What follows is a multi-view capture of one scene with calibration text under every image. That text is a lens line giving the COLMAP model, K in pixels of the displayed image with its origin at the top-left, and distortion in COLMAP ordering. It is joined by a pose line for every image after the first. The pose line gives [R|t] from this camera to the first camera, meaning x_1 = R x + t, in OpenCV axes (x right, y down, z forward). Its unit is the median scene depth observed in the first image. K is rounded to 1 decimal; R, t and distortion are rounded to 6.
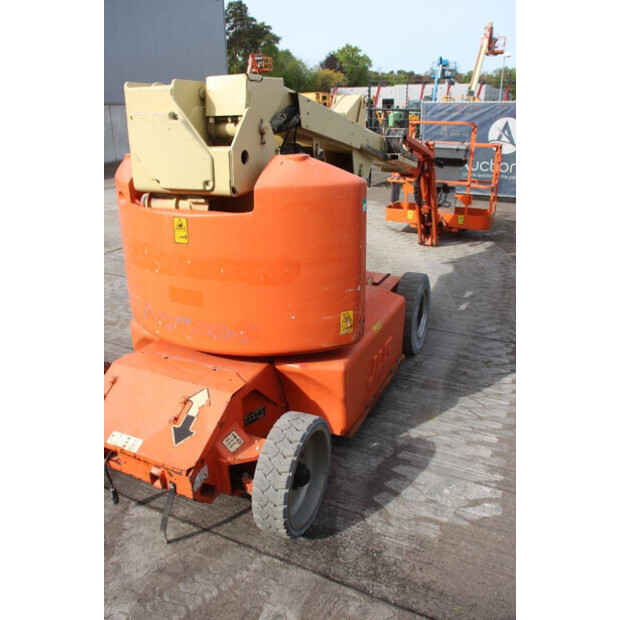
lens RADIAL K [[516.9, 0, 312.9], [0, 516.9, 315.7], [0, 0, 1]] dist [-0.169010, 0.152829]
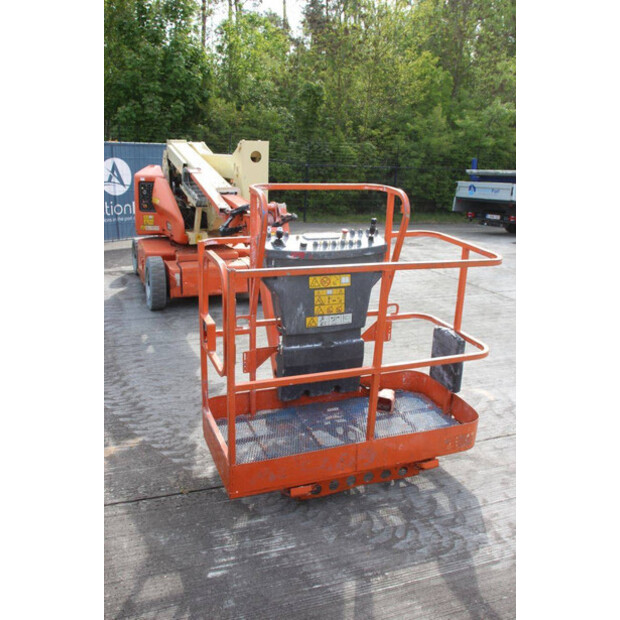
lens RADIAL K [[569.9, 0, 312.4], [0, 569.9, 311.2], [0, 0, 1]] dist [-0.147313, 0.171910]
pose [[-0.683516, 0.187397, -0.705470, 1.774496], [-0.297976, 0.810650, 0.504040, -1.512130], [0.666345, 0.554733, -0.498252, 3.608487]]
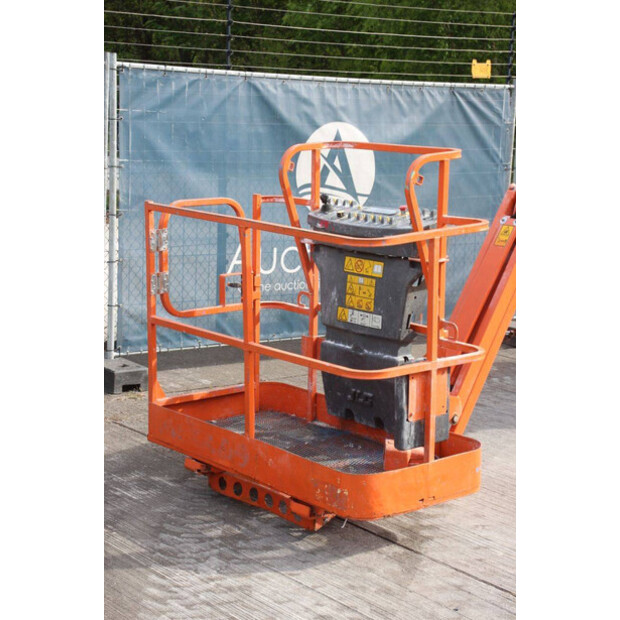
lens RADIAL K [[1303.4, 0, 310.0], [0, 1303.4, 310.0], [0, 0, 1]] dist [0.335241, -0.036116]
pose [[-0.908037, -0.095258, 0.407916, -0.177726], [0.128690, 0.863268, 0.488065, -2.039669], [-0.398633, 0.495675, -0.771620, 4.904764]]
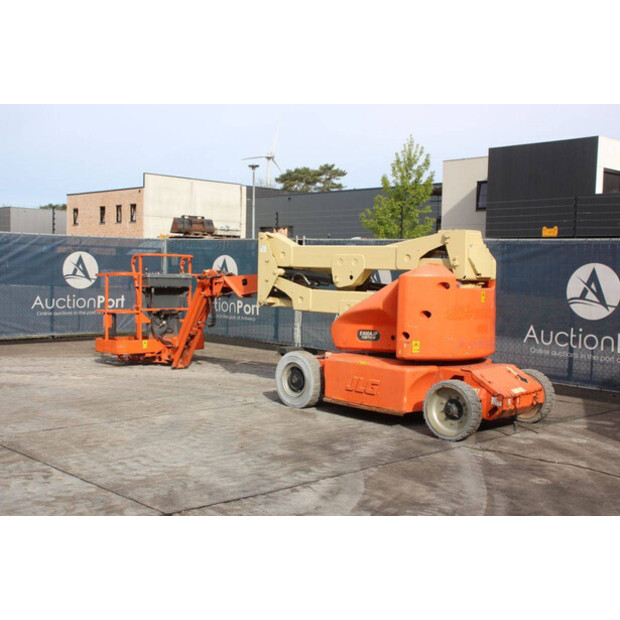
lens RADIAL K [[794.4, 0, 318.7], [0, 794.4, 310.6], [0, 0, 1]] dist [0.010451, 0.044731]
pose [[0.330096, -0.035800, 0.943268, -3.536410], [0.328994, 0.940987, -0.079418, -0.070617], [-0.884759, 0.336545, 0.322394, 0.519371]]
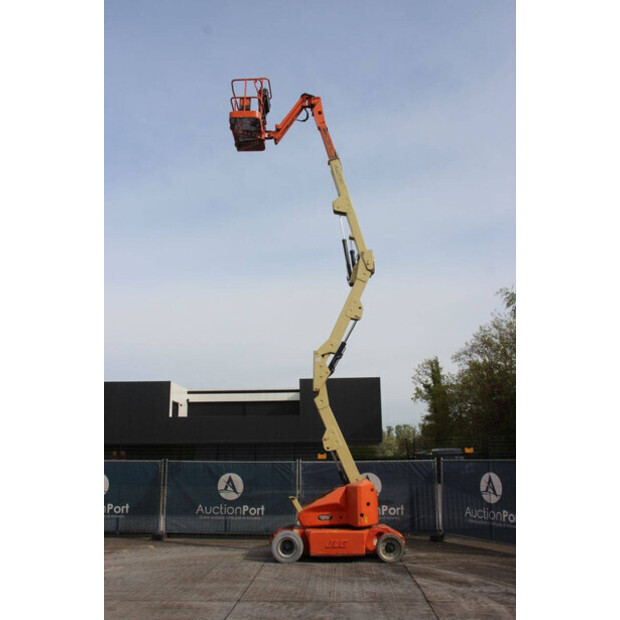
lens RADIAL K [[569.9, 0, 312.4], [0, 569.9, 311.2], [0, 0, 1]] dist [-0.147313, 0.171910]
pose [[-0.407525, 0.246932, 0.879175, -4.770972], [0.355978, 0.929543, -0.096072, -1.382294], [-0.840954, 0.273815, -0.466714, 3.309536]]
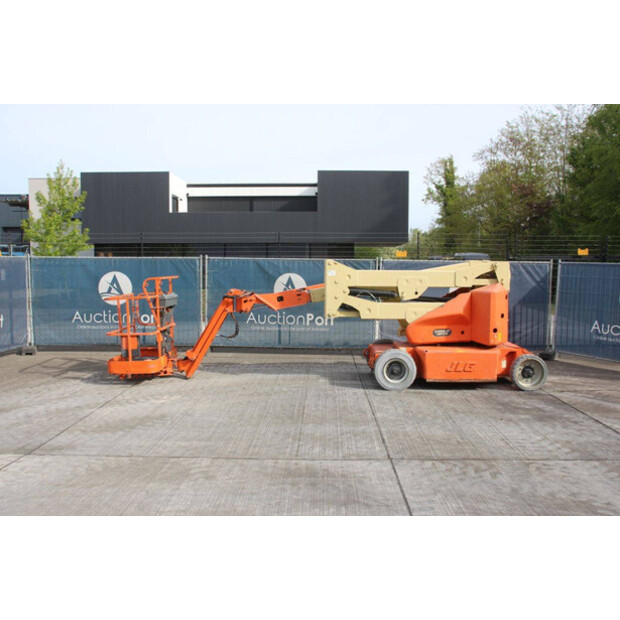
lens RADIAL K [[587.0, 0, 317.5], [0, 587.0, 309.0], [0, 0, 1]] dist [-0.133100, 0.183992]
pose [[-0.435751, -0.062021, 0.897928, -3.190044], [0.337050, 0.913790, 0.226681, -1.421411], [-0.834577, 0.401423, -0.377281, 3.486191]]
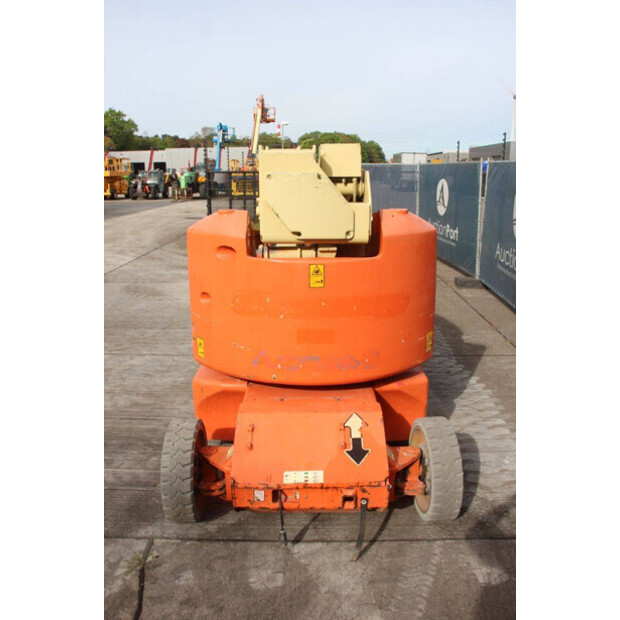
lens RADIAL K [[516.9, 0, 312.9], [0, 516.9, 315.7], [0, 0, 1]] dist [-0.169010, 0.152829]
pose [[0.900925, -0.107894, 0.420350, -0.717678], [0.154480, 0.984889, -0.078295, 0.005606], [-0.405550, 0.135473, 0.903978, -0.009449]]
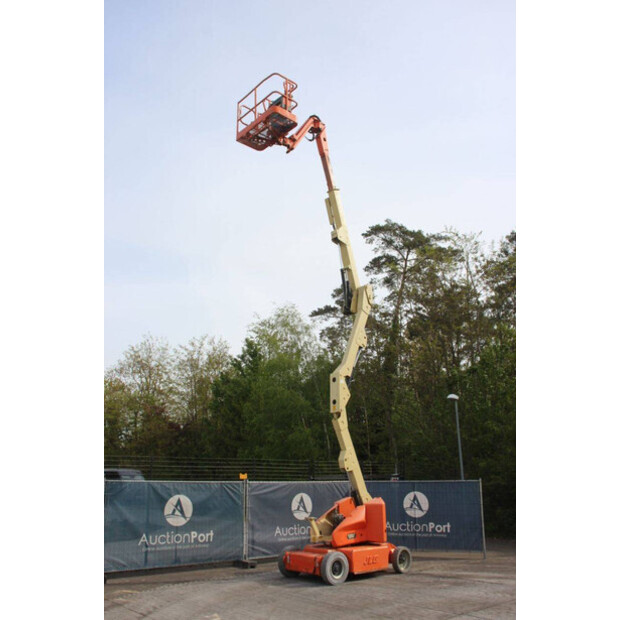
lens RADIAL K [[569.9, 0, 312.4], [0, 569.9, 311.2], [0, 0, 1]] dist [-0.147313, 0.171910]
pose [[-0.922124, 0.126748, 0.365543, -1.919175], [0.161011, 0.984830, 0.064689, -2.475836], [-0.351799, 0.118508, -0.928544, 5.893151]]
